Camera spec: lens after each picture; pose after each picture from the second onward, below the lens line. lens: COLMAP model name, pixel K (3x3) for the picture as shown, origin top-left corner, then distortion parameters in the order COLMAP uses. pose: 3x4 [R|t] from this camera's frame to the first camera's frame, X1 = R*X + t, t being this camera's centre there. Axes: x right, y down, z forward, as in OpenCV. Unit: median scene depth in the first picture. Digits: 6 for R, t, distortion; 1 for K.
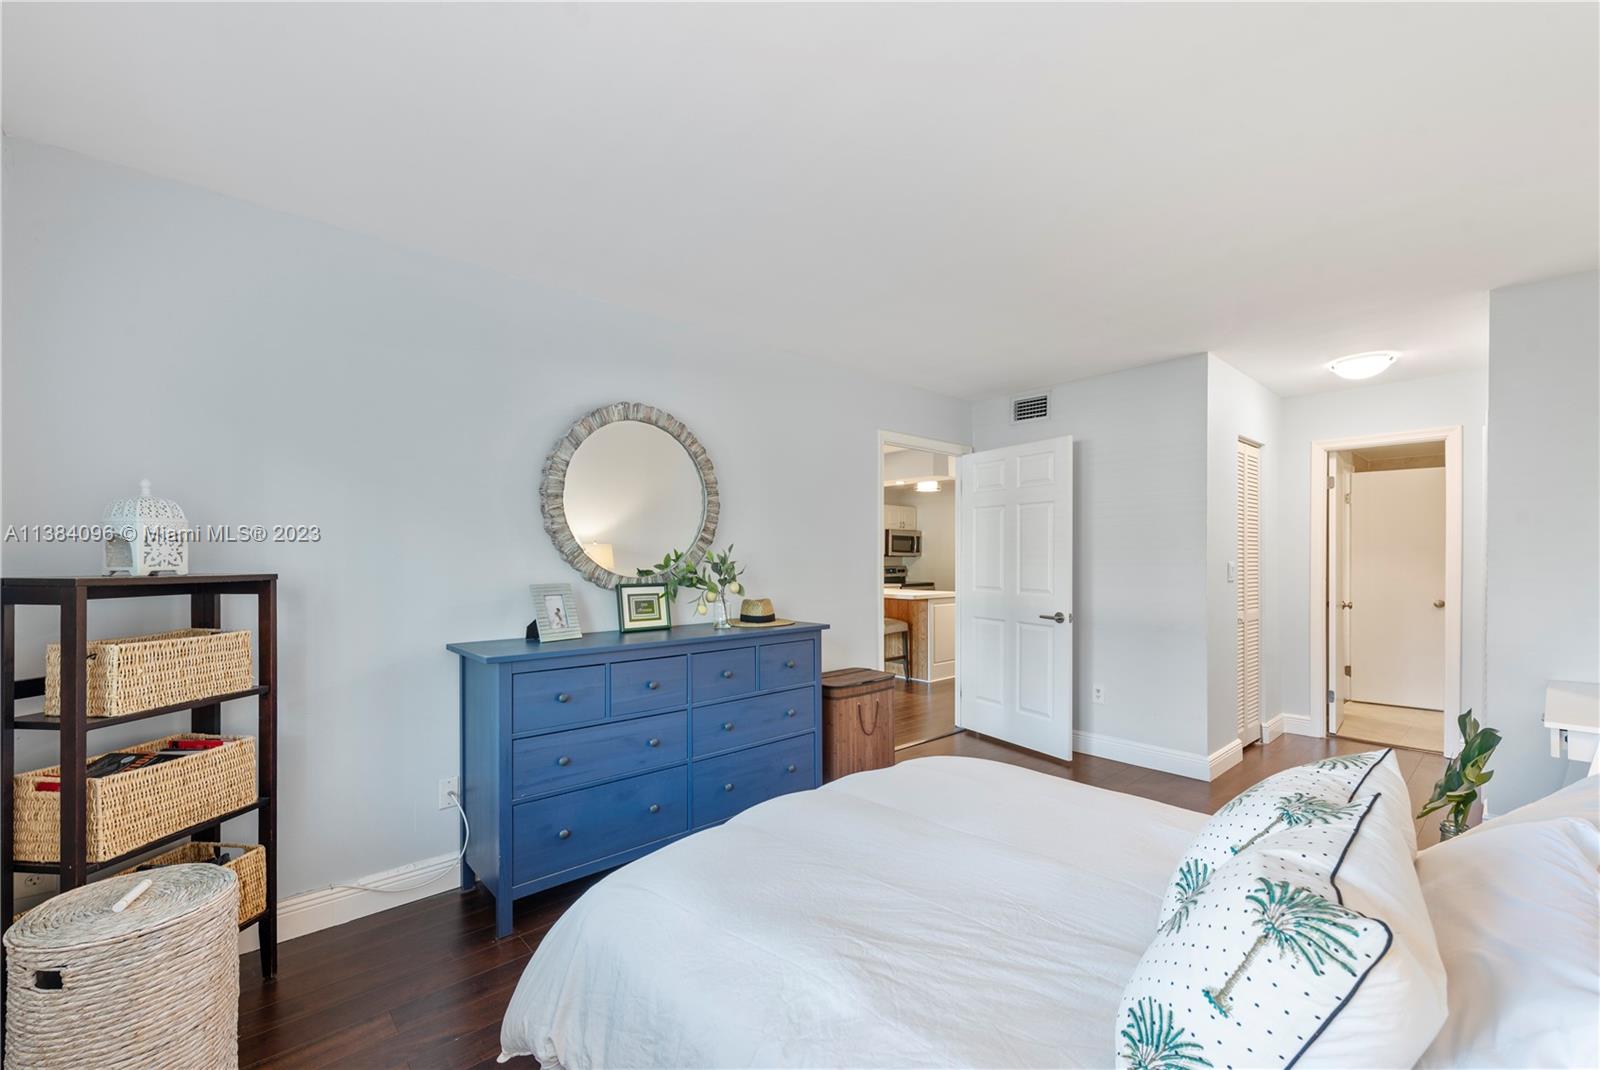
lens RADIAL K [[667.9, 0, 802.3], [0, 667.9, 577.6], [0, 0, 1]] dist [-0.000043, -0.000059]
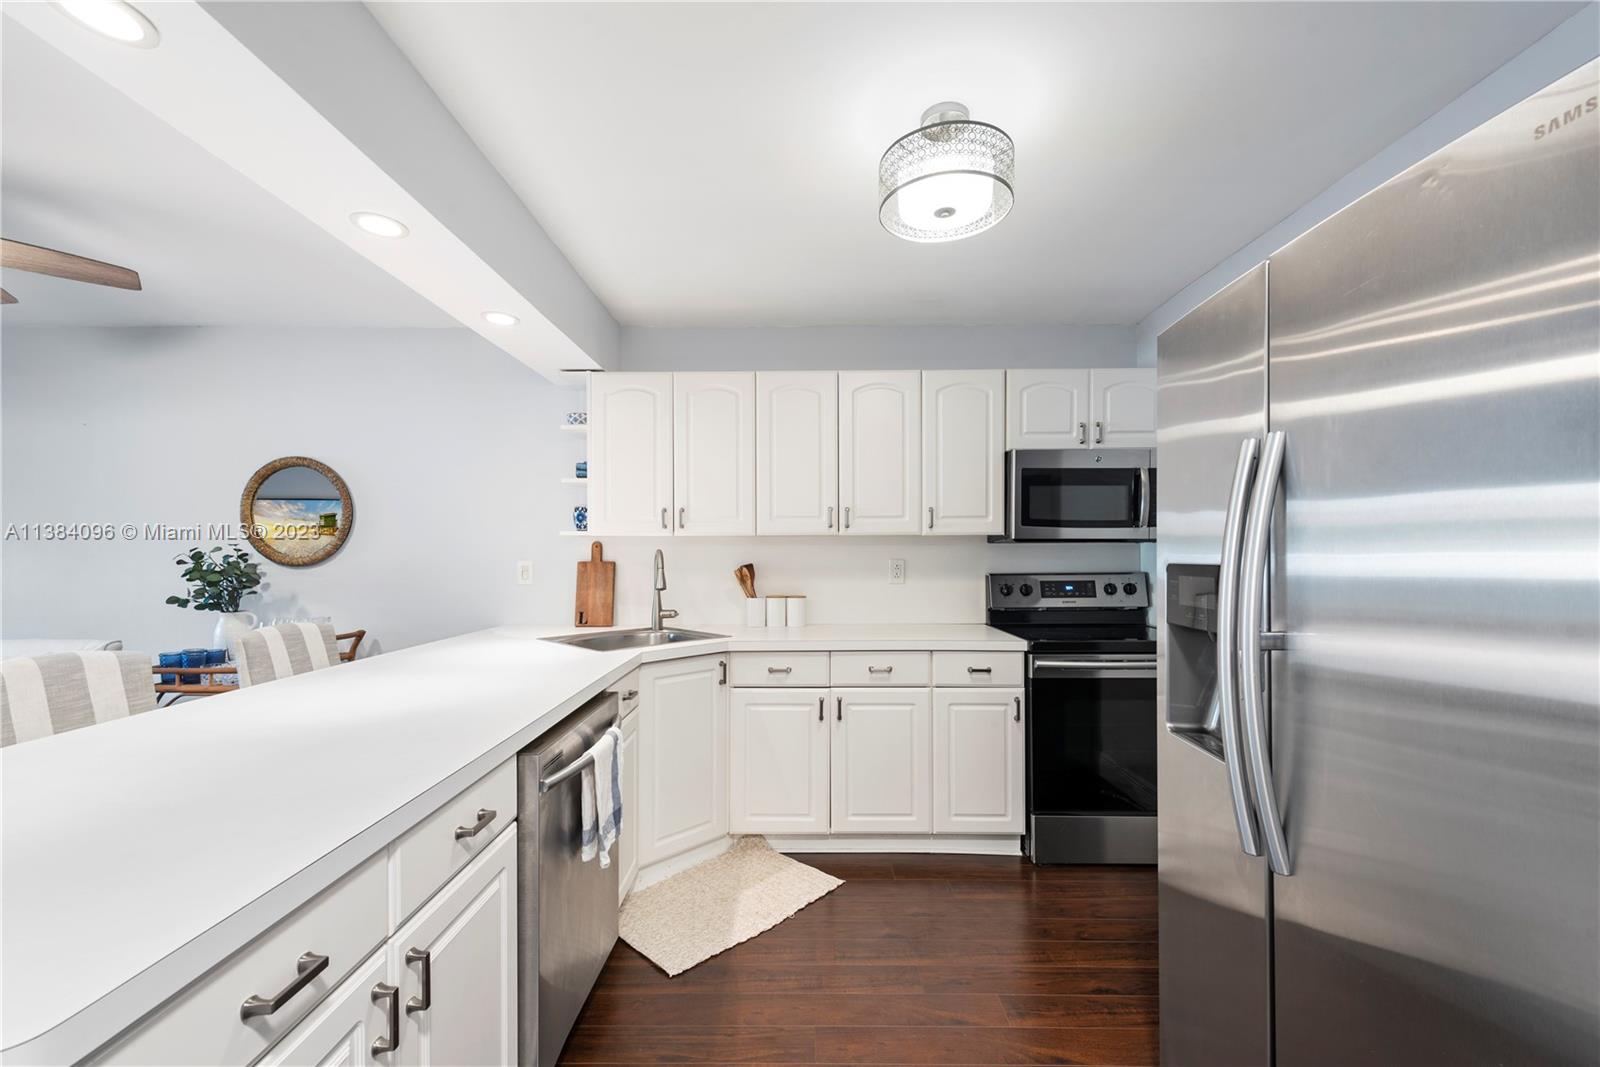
lens RADIAL K [[638.8, 0, 798.7], [0, 638.8, 554.0], [0, 0, 1]] dist [0.012392, -0.000129]
pose [[0.731029, 0.002209, -0.682343, 0.364769], [-0.014655, 0.999815, -0.012463, -0.030611], [0.682189, 0.019110, 0.730926, 1.046172]]
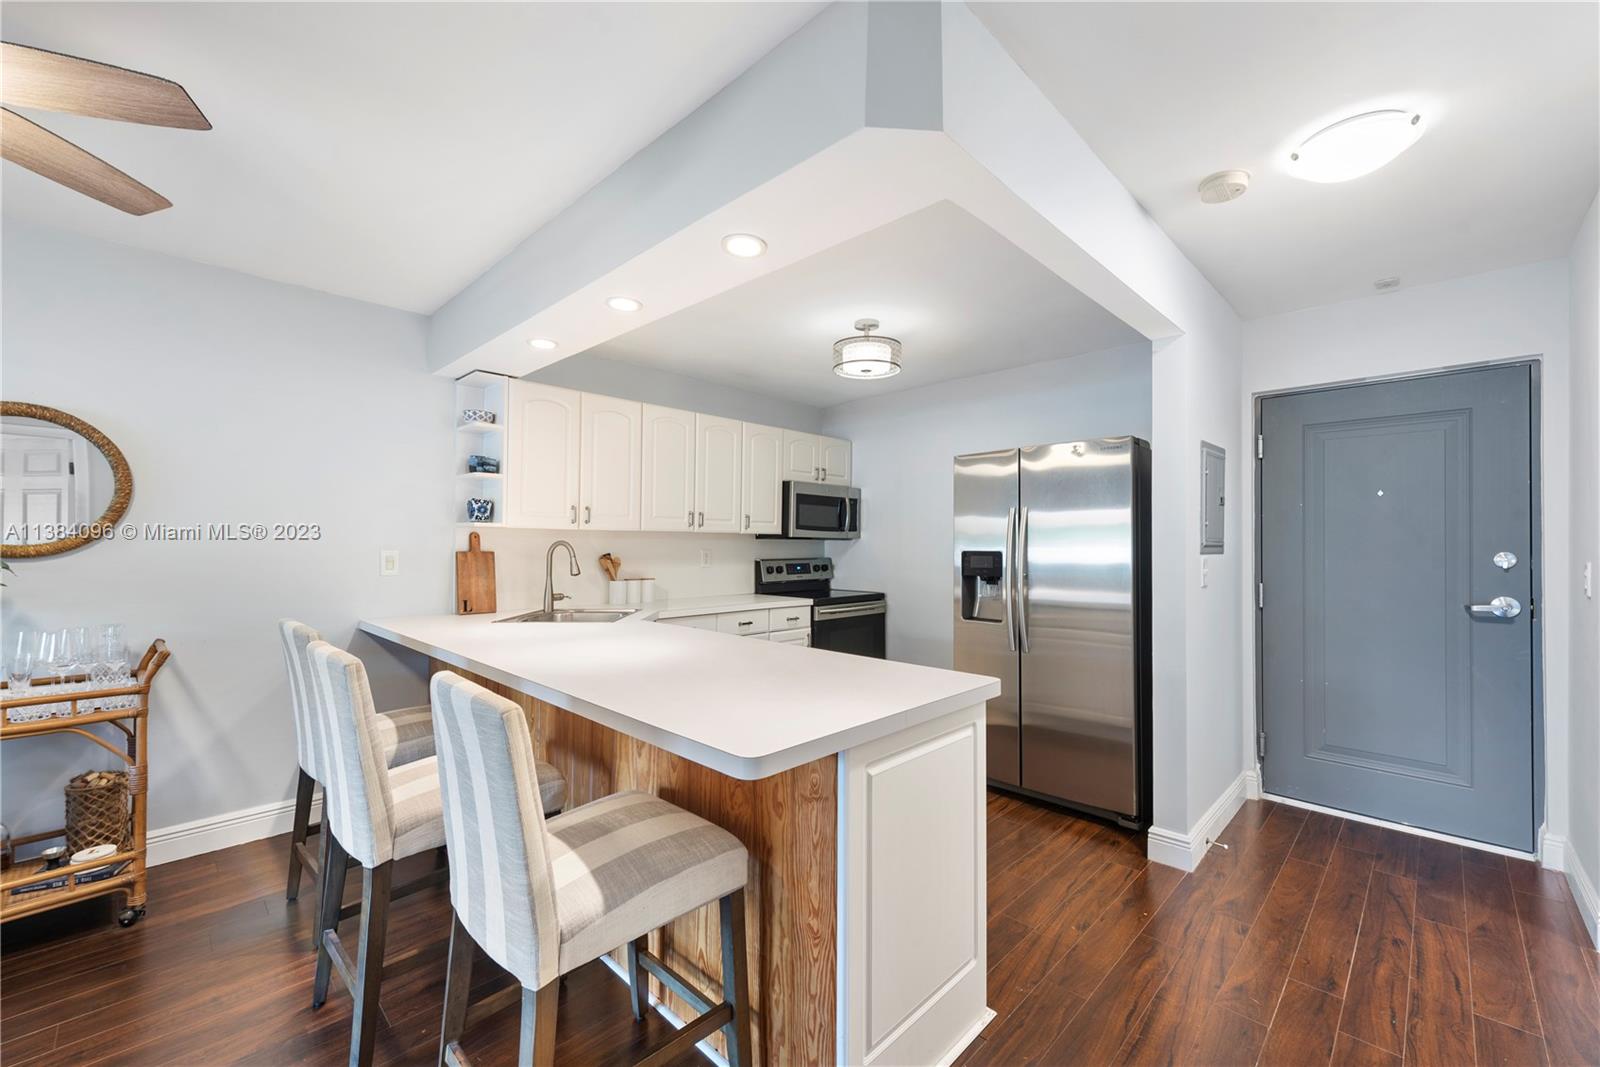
lens RADIAL K [[649.6, 0, 800.6], [0, 649.6, 541.3], [0, 0, 1]] dist [0.012367, -0.000491]
pose [[0.998432, 0.009284, 0.055212, 0.161253], [-0.007675, 0.999542, -0.029288, -0.023830], [-0.055458, 0.028818, 0.998045, 0.781394]]
